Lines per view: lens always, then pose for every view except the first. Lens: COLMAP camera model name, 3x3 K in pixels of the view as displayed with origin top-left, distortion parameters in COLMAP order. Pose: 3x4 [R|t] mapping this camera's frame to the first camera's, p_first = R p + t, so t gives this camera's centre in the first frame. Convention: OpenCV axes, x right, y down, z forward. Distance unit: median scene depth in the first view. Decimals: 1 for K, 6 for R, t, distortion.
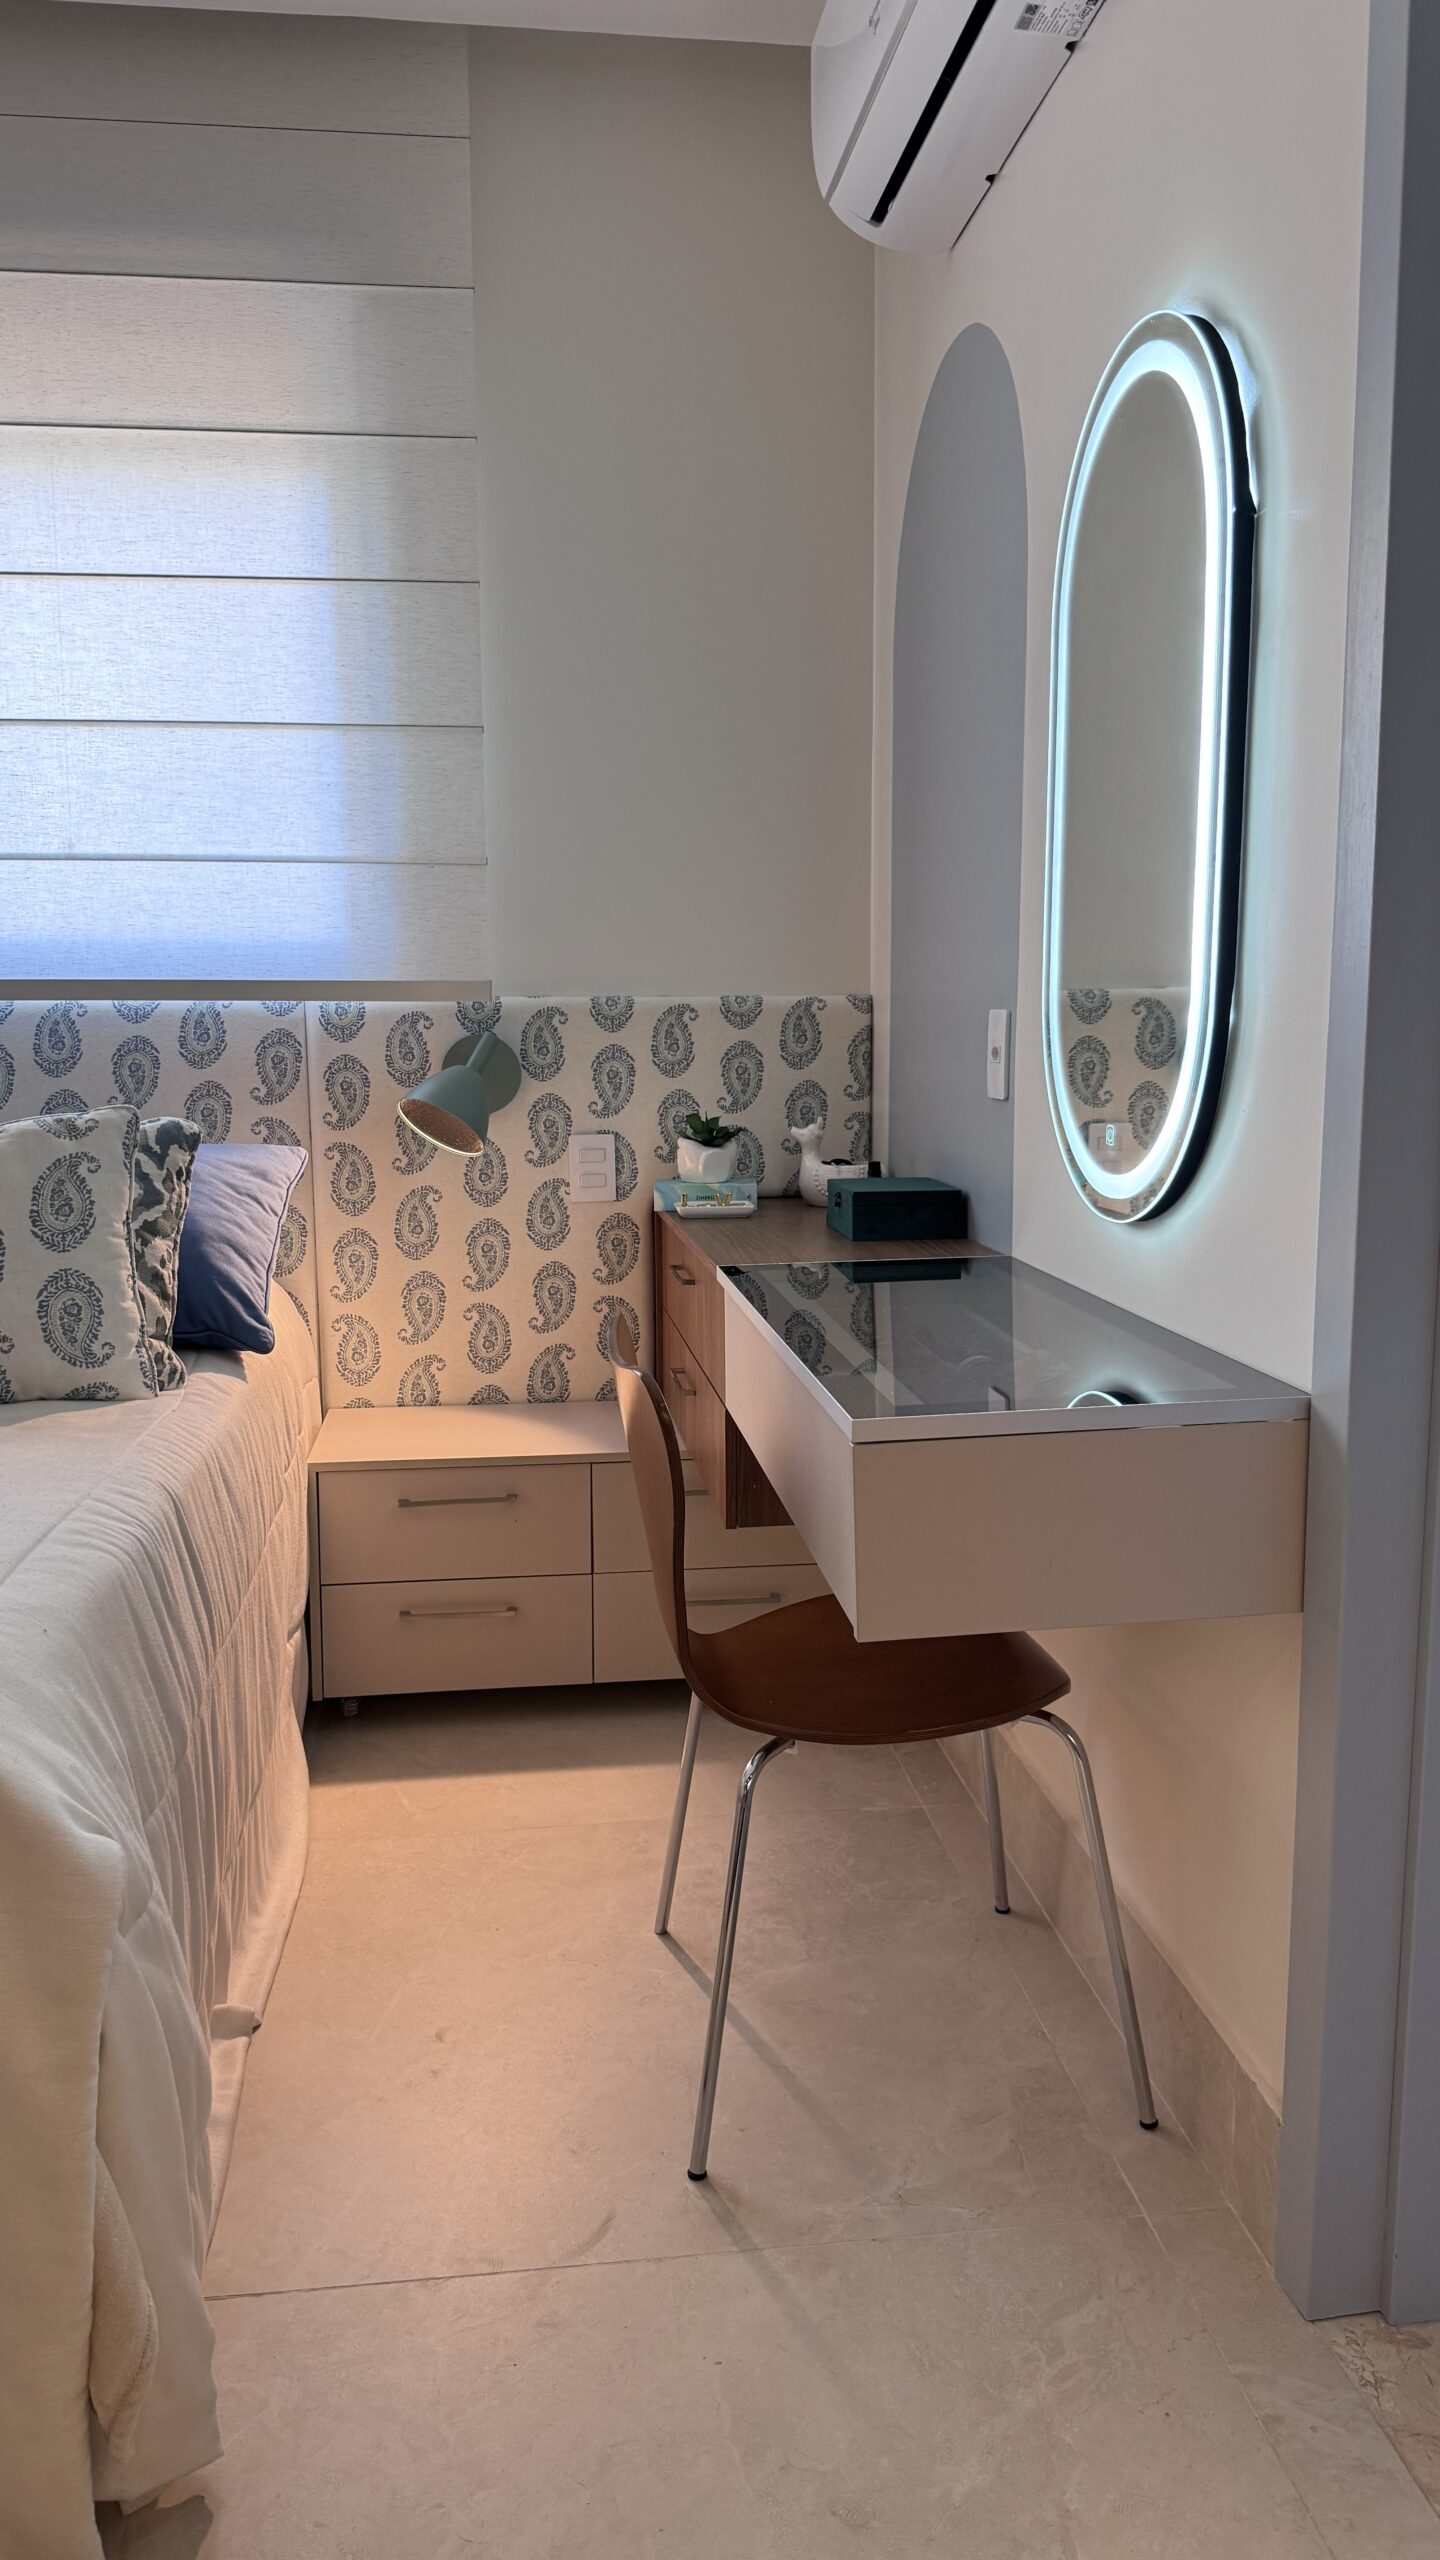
lens RADIAL K [[1795.4, 0, 729.4], [0, 1795.4, 1276.8], [0, 0, 1]] dist [0.064413, -0.101278]
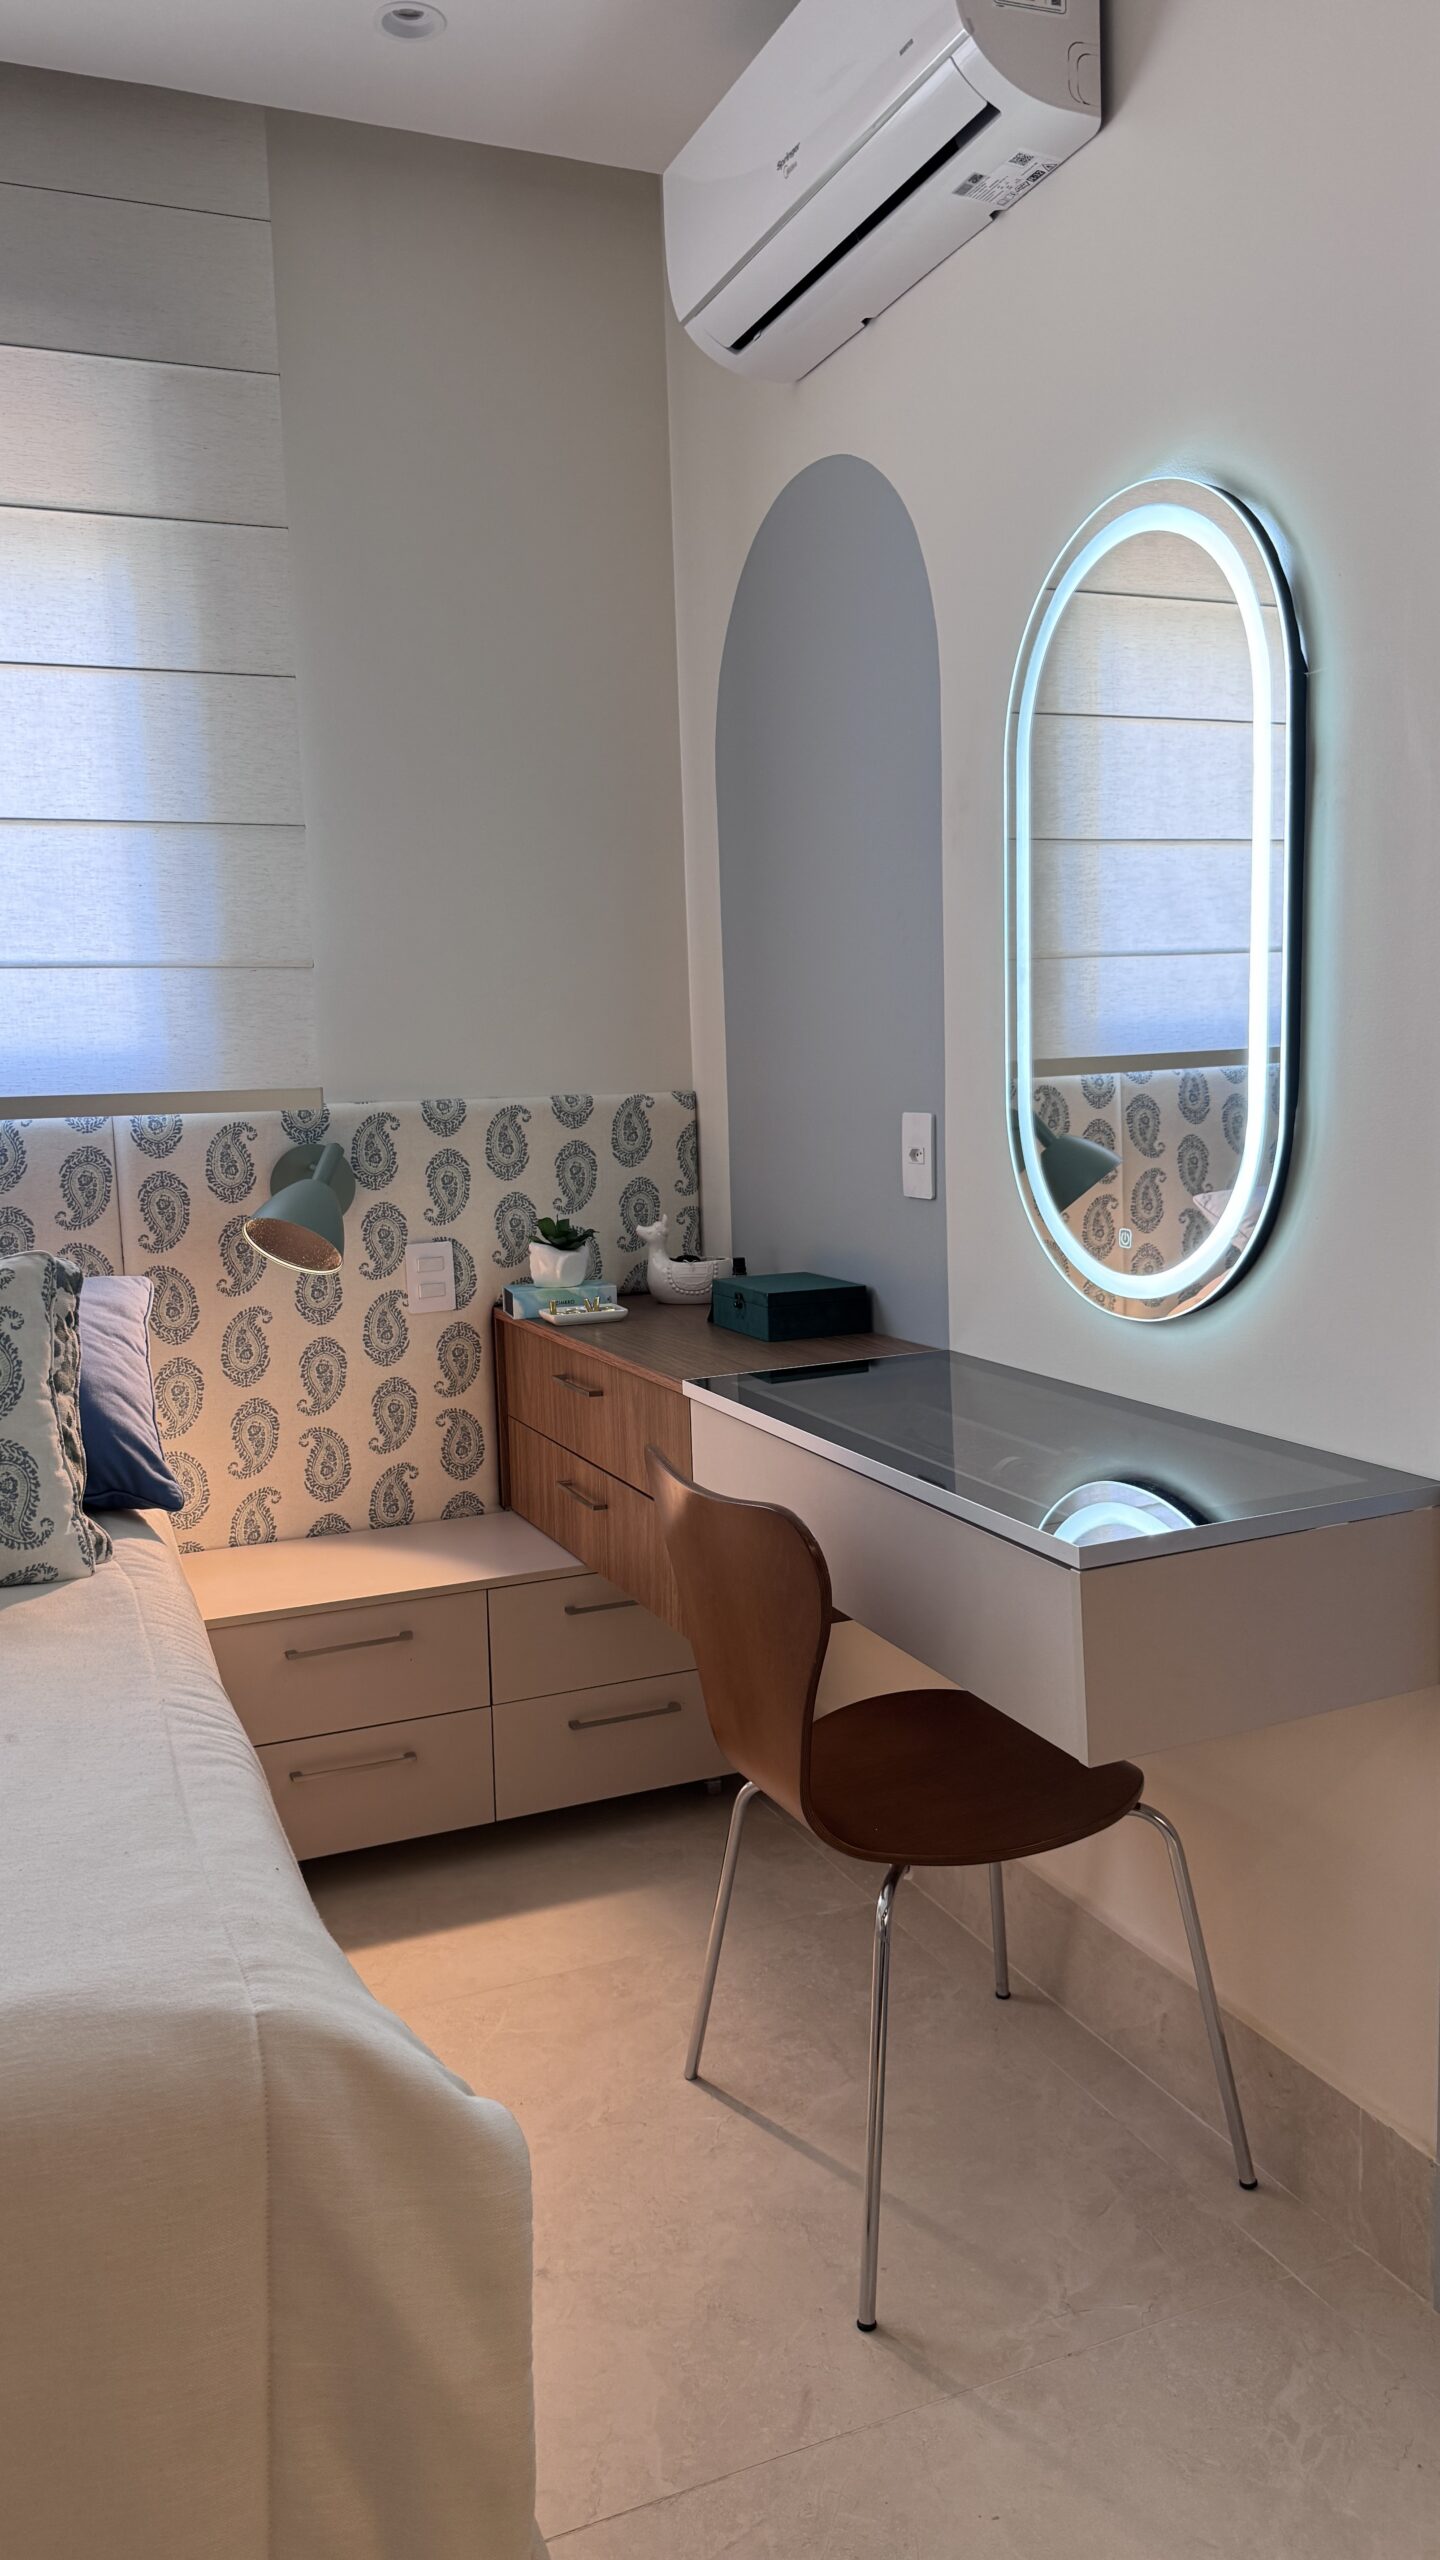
lens RADIAL K [[1795.4, 0, 770.5], [0, 1795.4, 1266.1], [0, 0, 1]] dist [0.064413, -0.101278]
pose [[0.961467, -0.053906, 0.269584, -0.171548], [0.064392, 0.997467, -0.030203, -0.027758], [-0.267273, 0.046398, 0.962503, 0.026395]]
